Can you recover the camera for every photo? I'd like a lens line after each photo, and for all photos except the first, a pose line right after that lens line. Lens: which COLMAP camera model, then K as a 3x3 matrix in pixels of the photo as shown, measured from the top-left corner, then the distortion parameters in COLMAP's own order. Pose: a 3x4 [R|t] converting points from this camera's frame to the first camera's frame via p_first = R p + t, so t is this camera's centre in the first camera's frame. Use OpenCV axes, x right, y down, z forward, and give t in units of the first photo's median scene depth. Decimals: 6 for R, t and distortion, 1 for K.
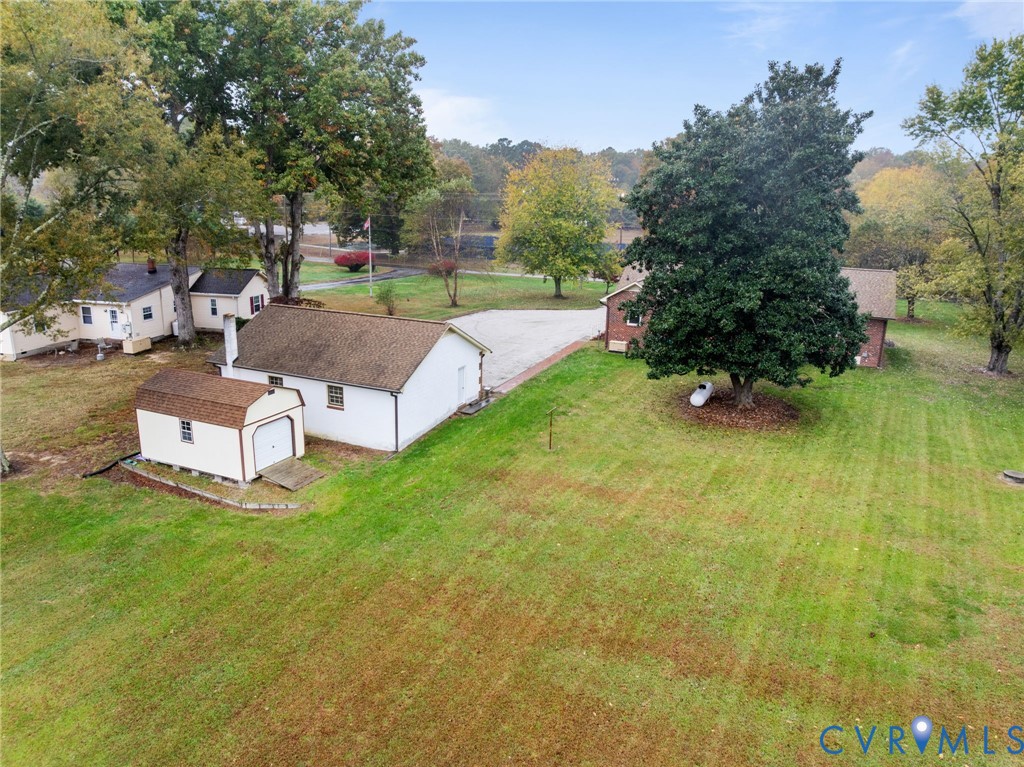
lens RADIAL K [[697.0, 0, 510.5], [0, 697.0, 384.5], [0, 0, 1]] dist [-0.045736, -0.001235]
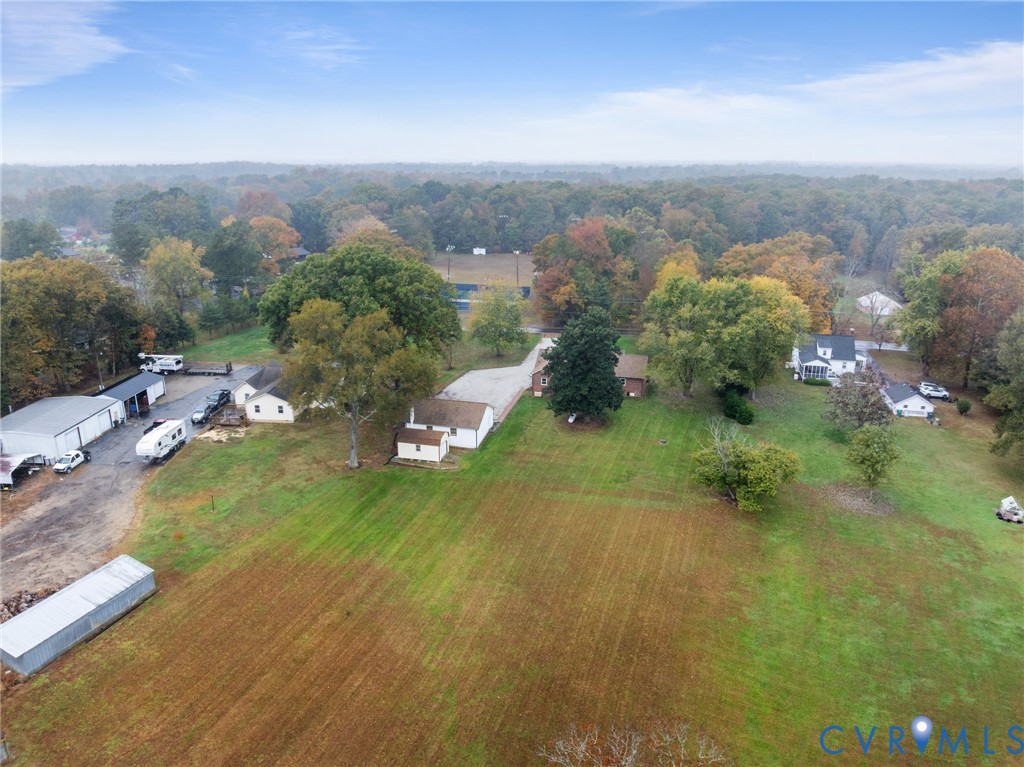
lens RADIAL K [[697.0, 0, 512.0], [0, 697.0, 382.9], [0, 0, 1]] dist [-0.045736, -0.001235]
pose [[0.984044, -0.068980, 0.164012, -0.499542], [0.061596, 0.996863, 0.049695, -0.338374], [-0.166925, -0.038800, 0.985206, -2.074294]]
